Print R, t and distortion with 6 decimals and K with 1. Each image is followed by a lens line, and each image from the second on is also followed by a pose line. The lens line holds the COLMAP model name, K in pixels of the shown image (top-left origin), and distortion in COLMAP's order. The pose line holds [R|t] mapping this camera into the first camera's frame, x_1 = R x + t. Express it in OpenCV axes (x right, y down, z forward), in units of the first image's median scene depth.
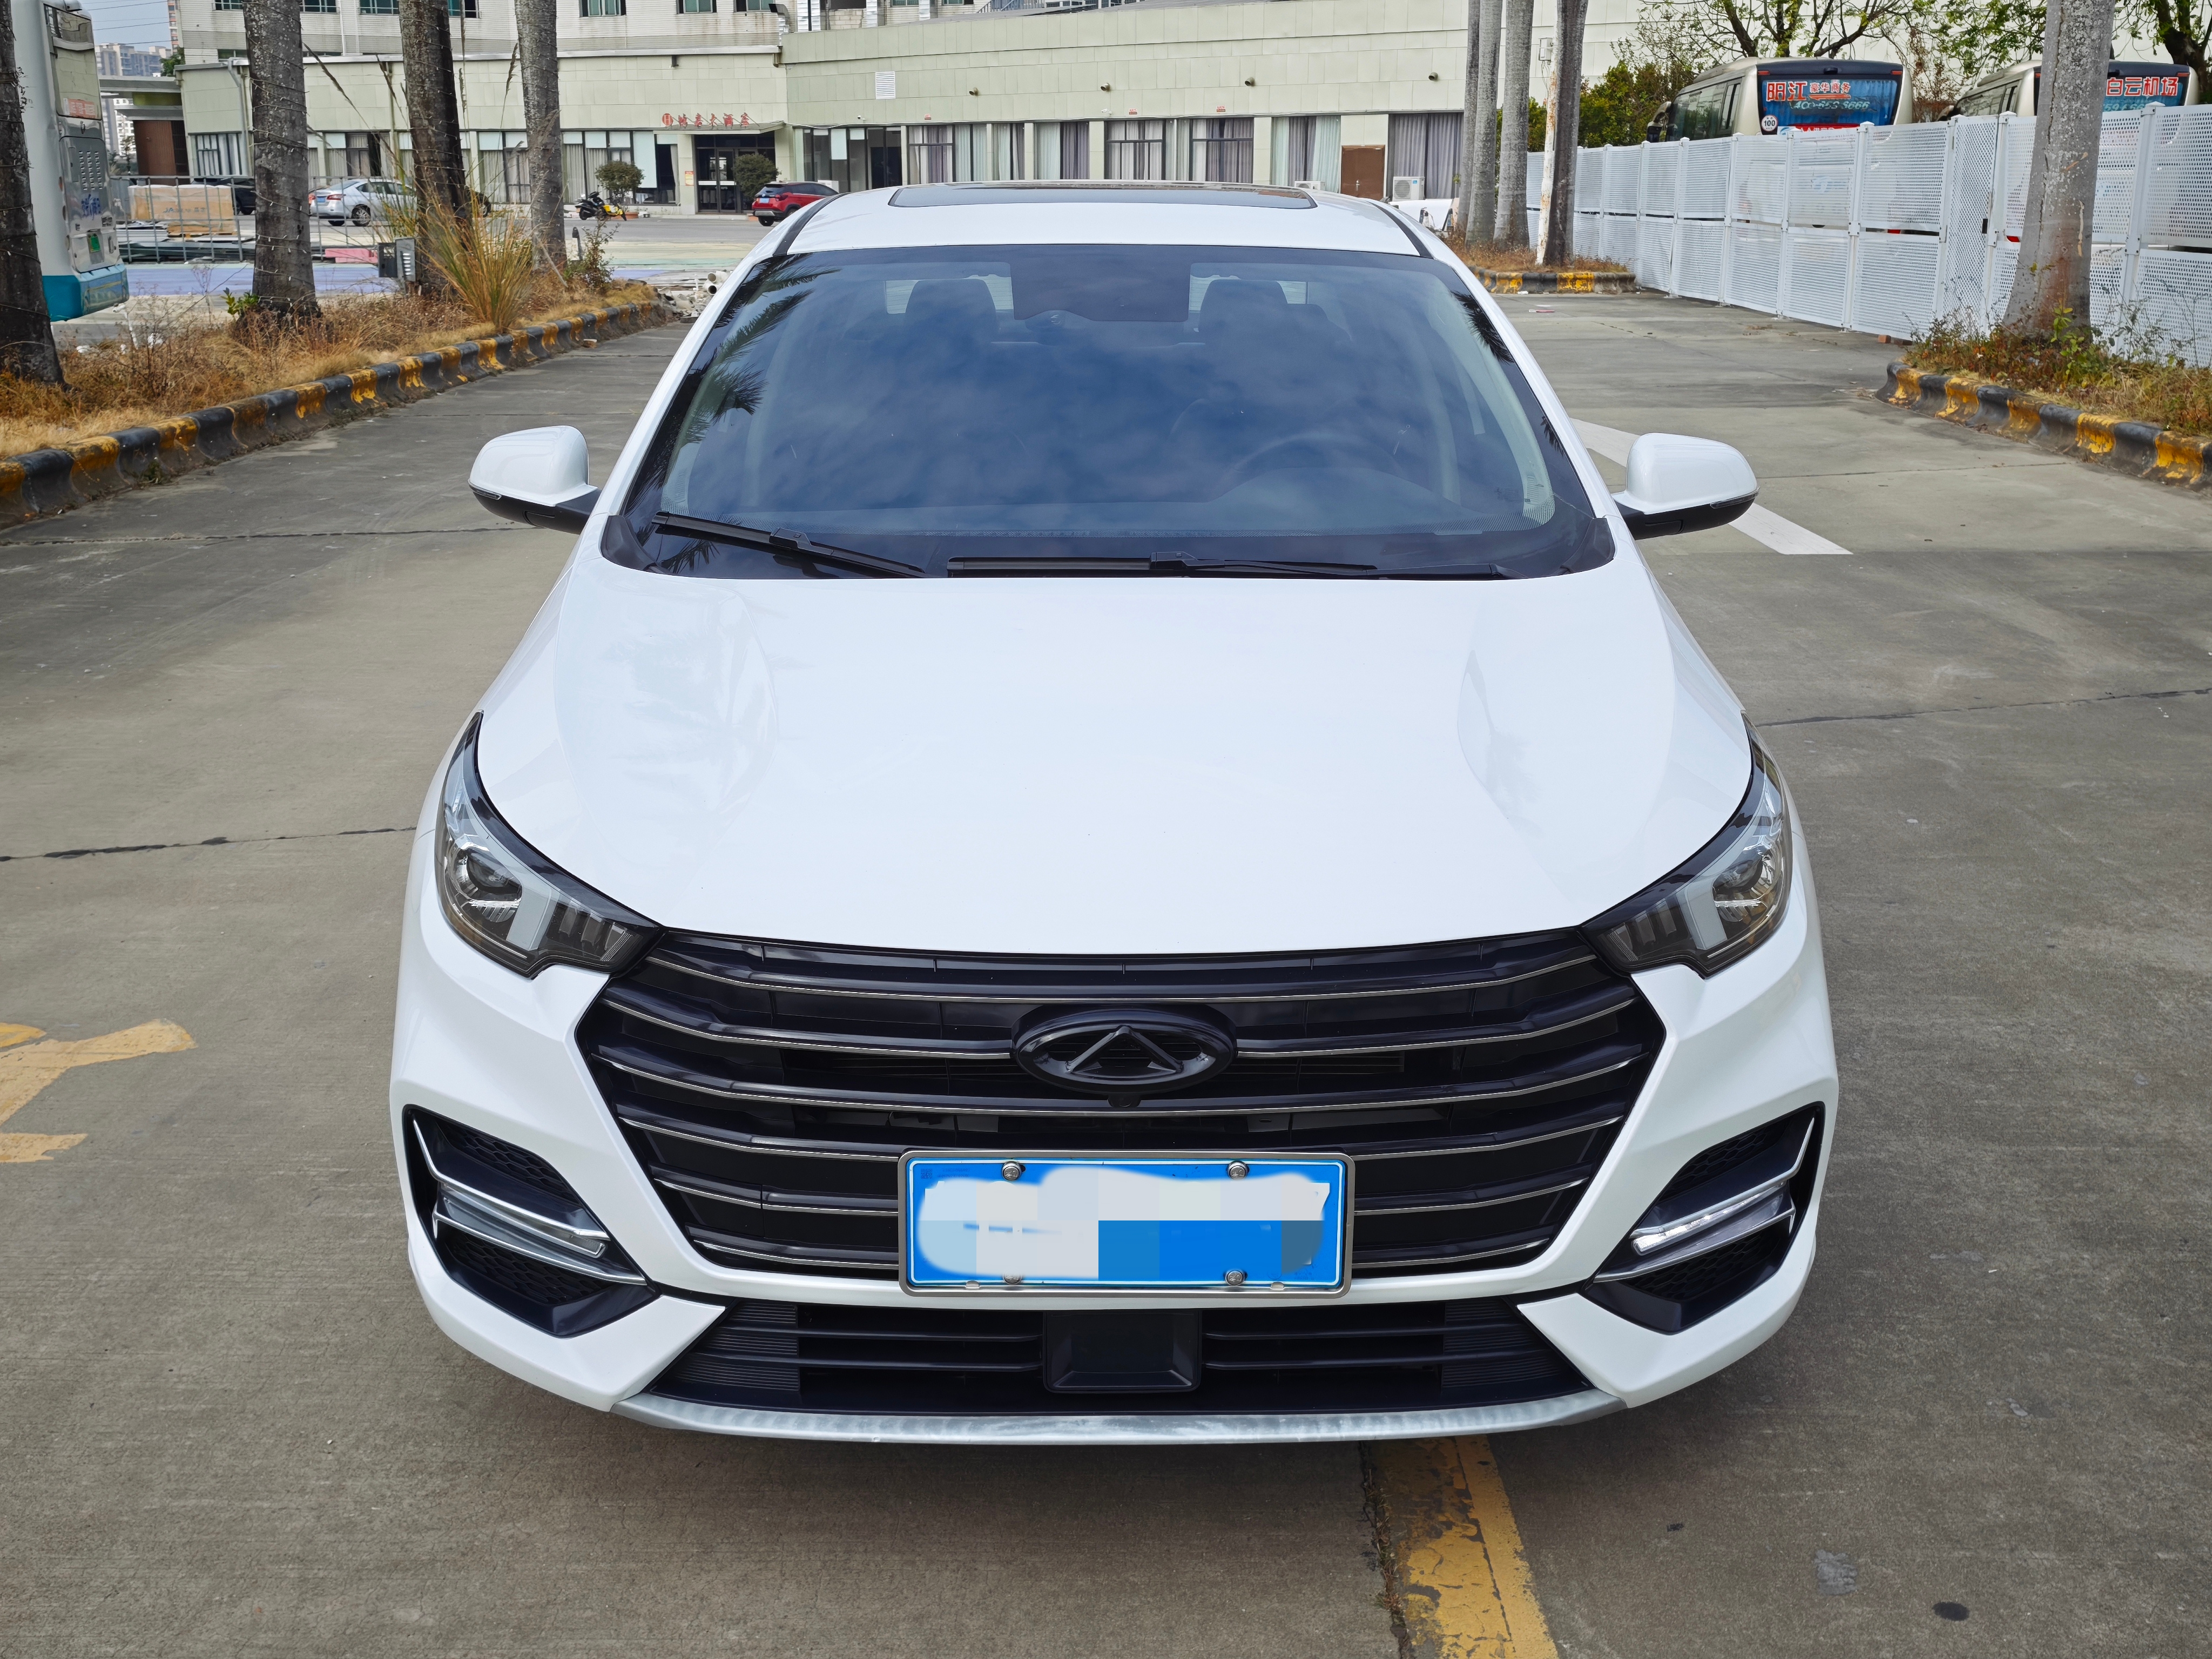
lens RADIAL K [[2280.8, 0, 1108.3], [0, 2280.8, 805.3], [0, 0, 1]] dist [0.072231, -0.158014]
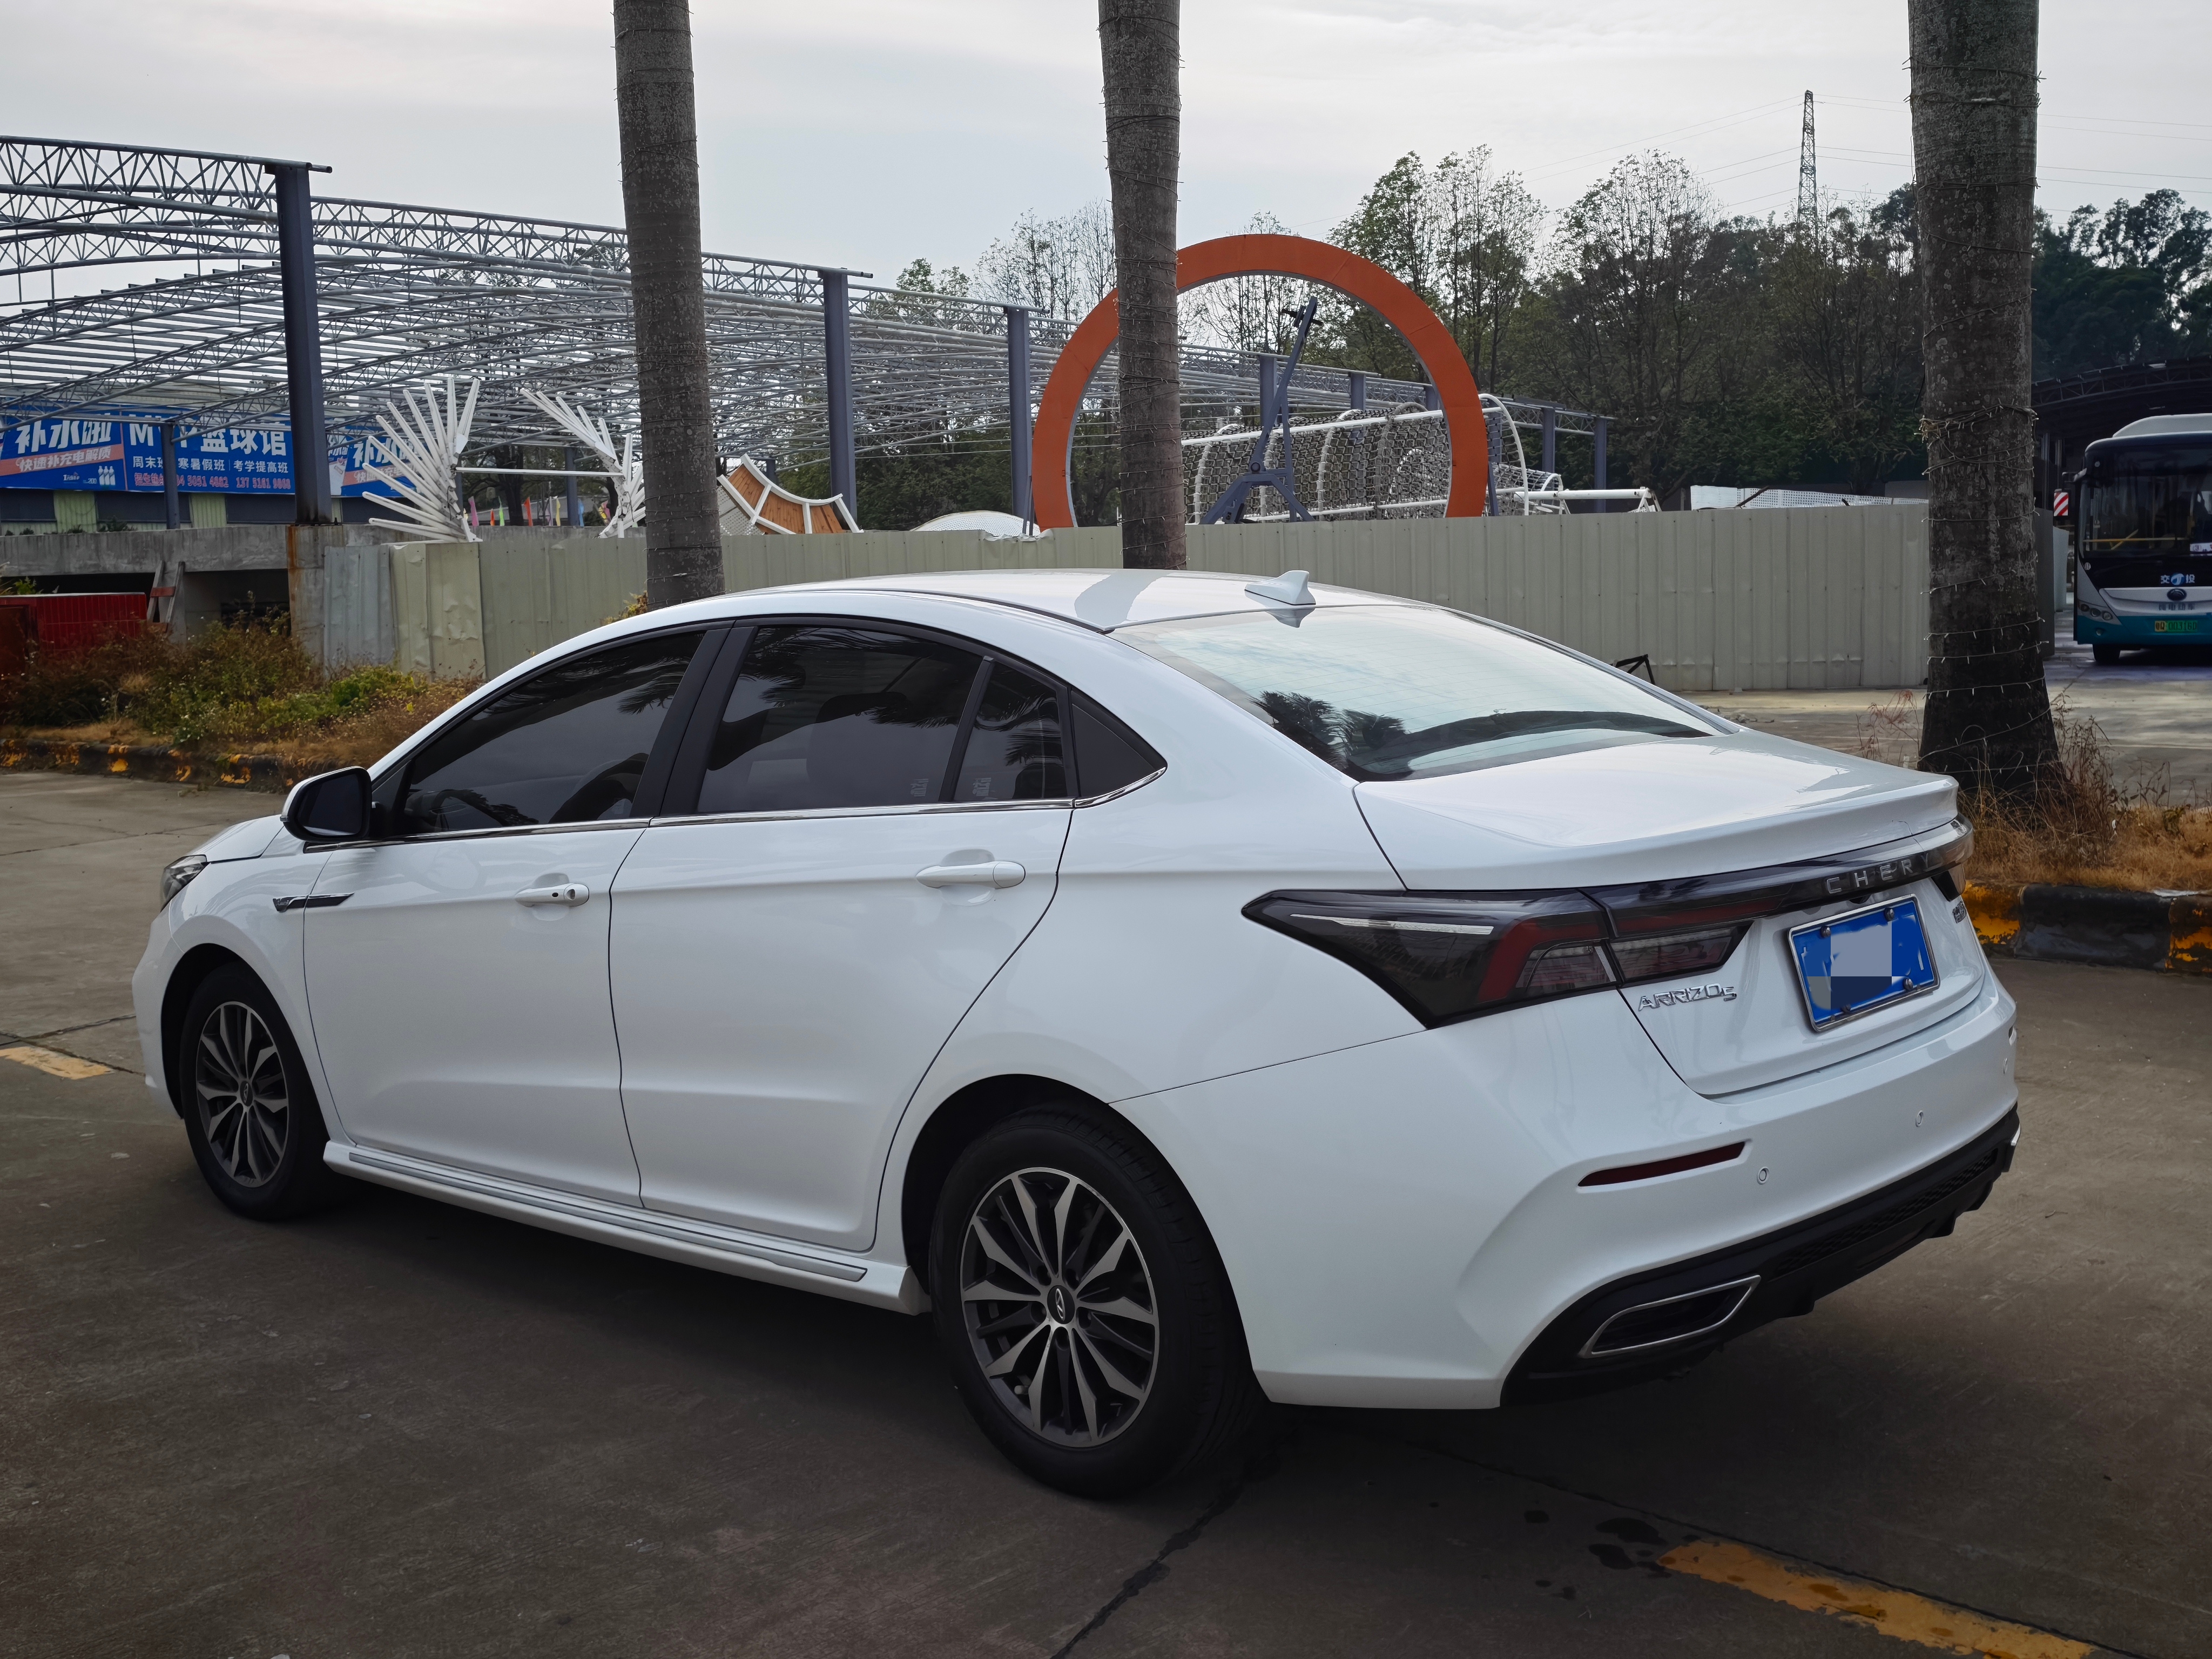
lens RADIAL K [[2280.8, 0, 1108.3], [0, 2280.8, 805.3], [0, 0, 1]] dist [0.072231, -0.158014]
pose [[-0.683820, 0.087976, -0.724327, 0.648625], [-0.168895, 0.946659, 0.274430, -0.415122], [0.709834, 0.309996, -0.632486, 1.545434]]
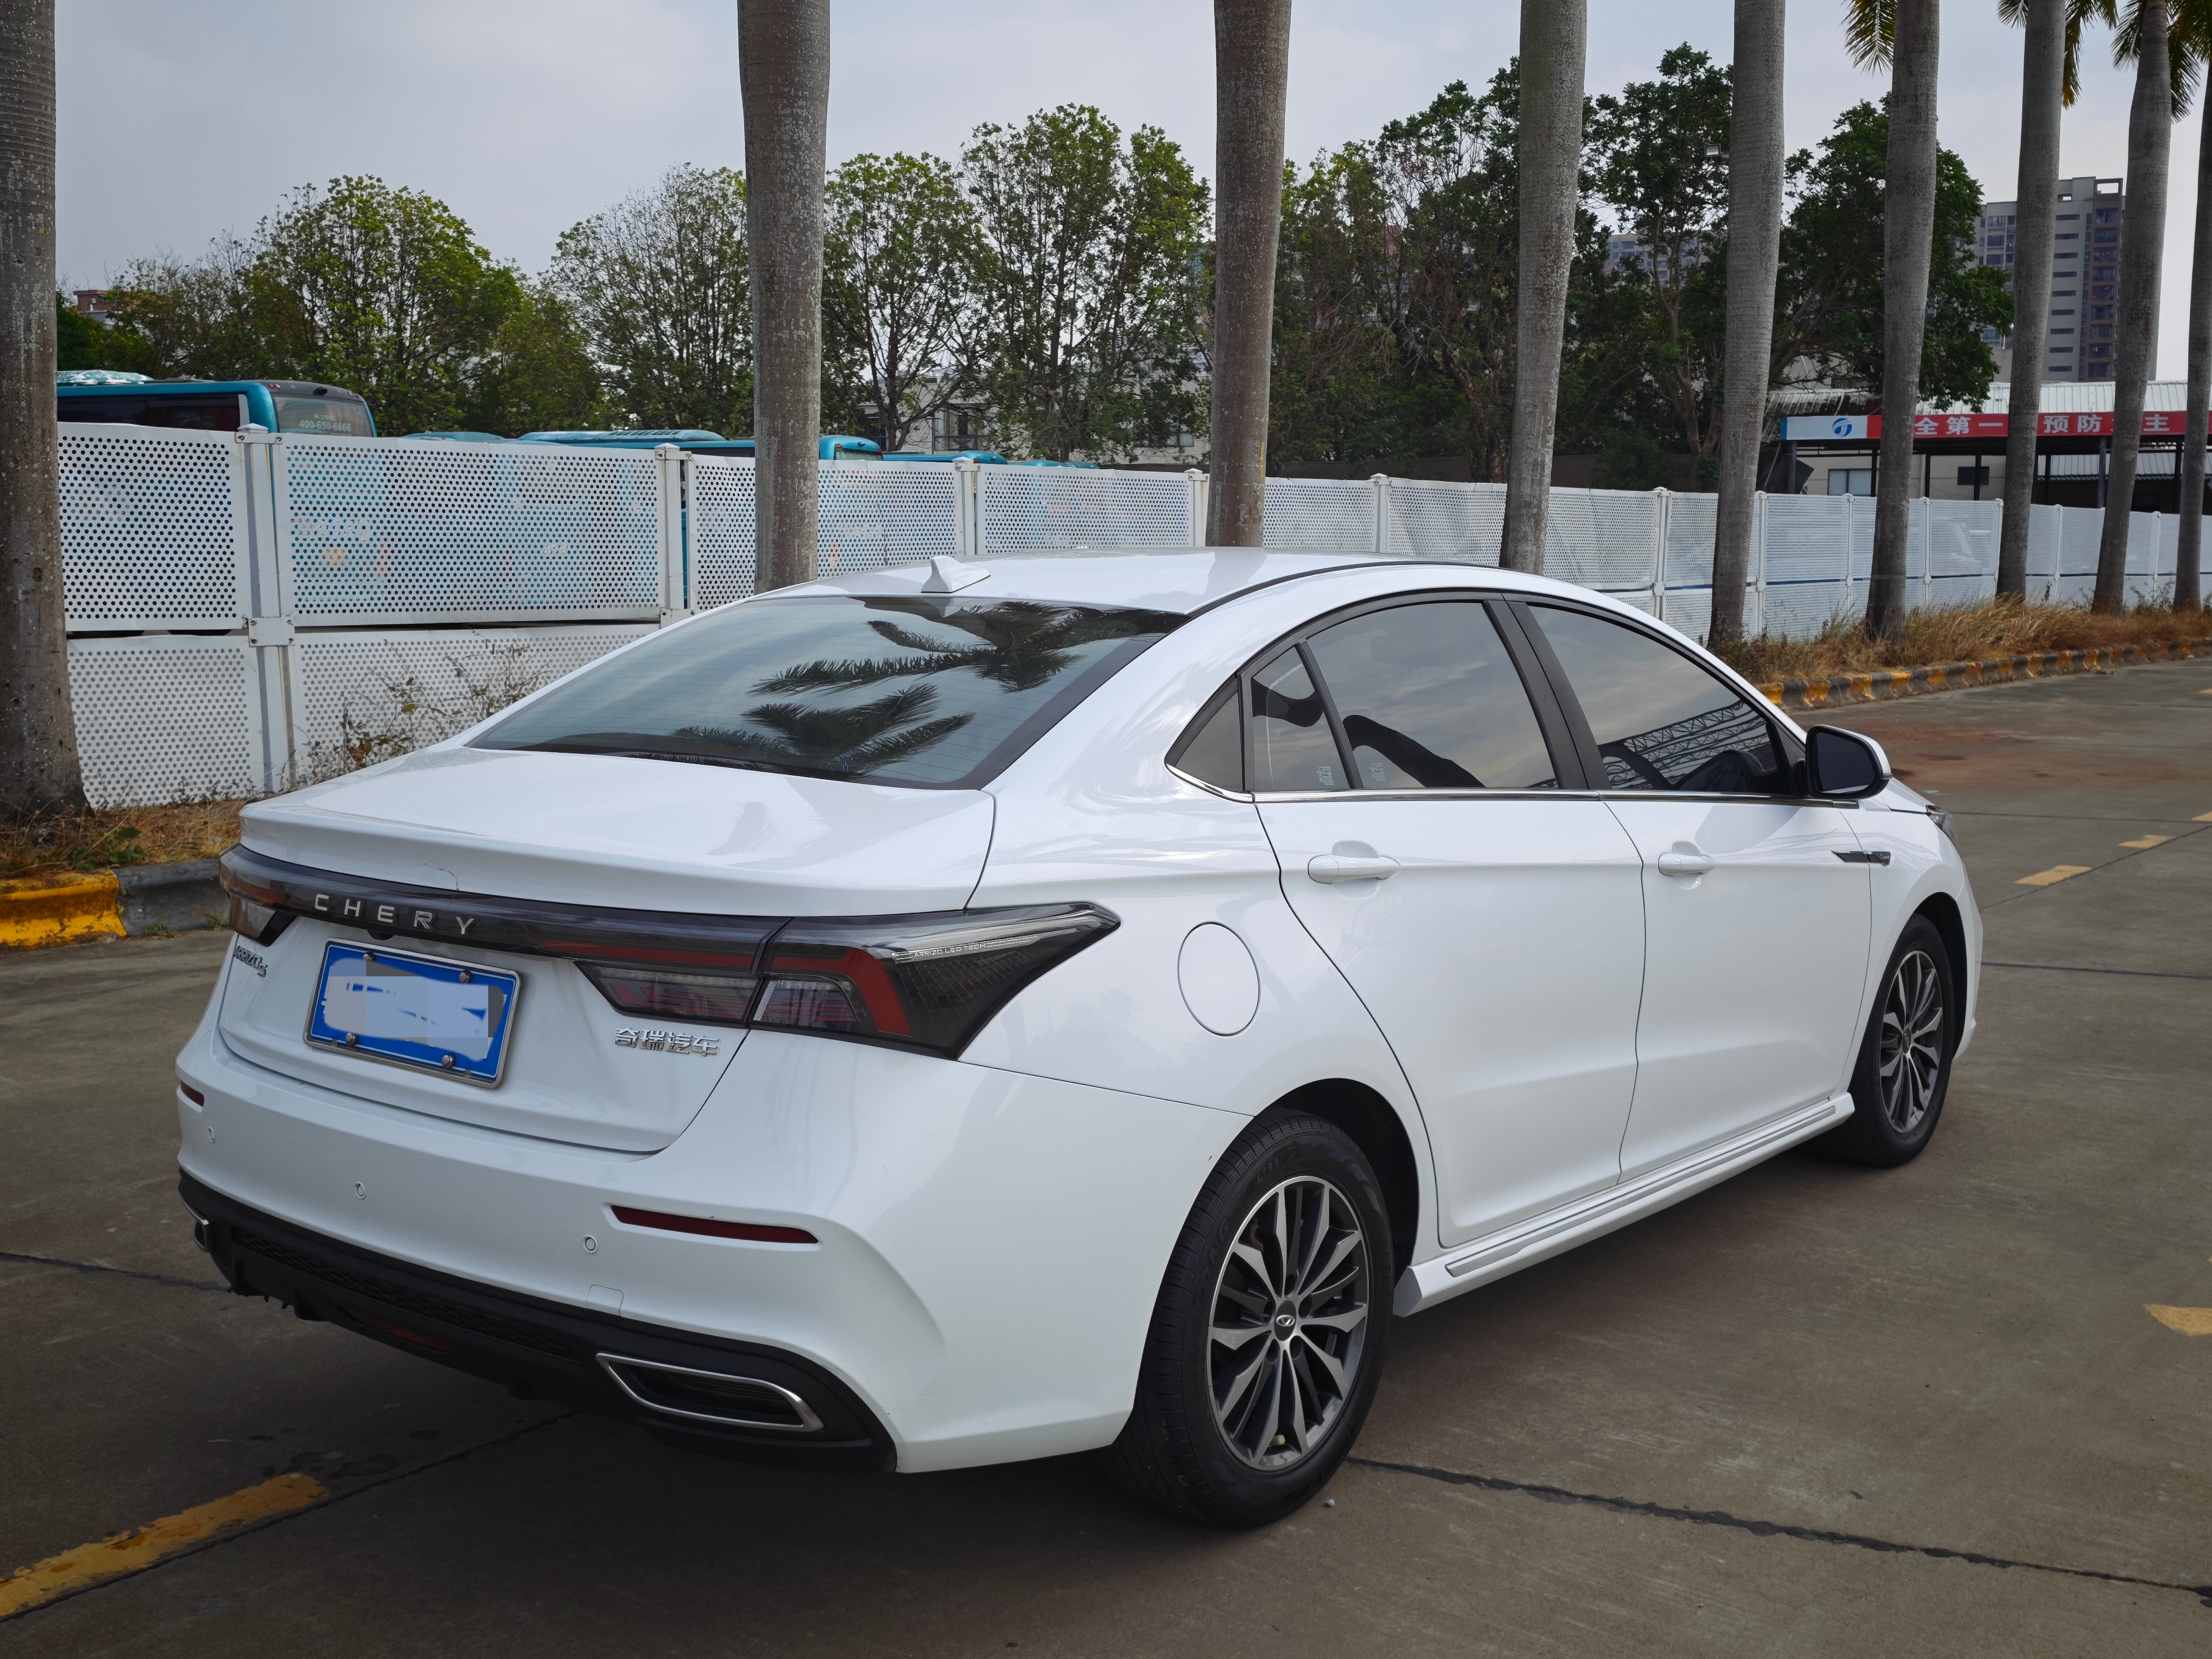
lens RADIAL K [[2270.1, 0, 1107.9], [0, 2270.1, 833.9], [0, 0, 1]] dist [0.080189, -0.159453]
pose [[-0.773525, -0.082604, 0.628360, -0.543818], [0.163362, 0.931978, 0.323619, -0.433055], [-0.612350, 0.352977, -0.707414, 1.589236]]
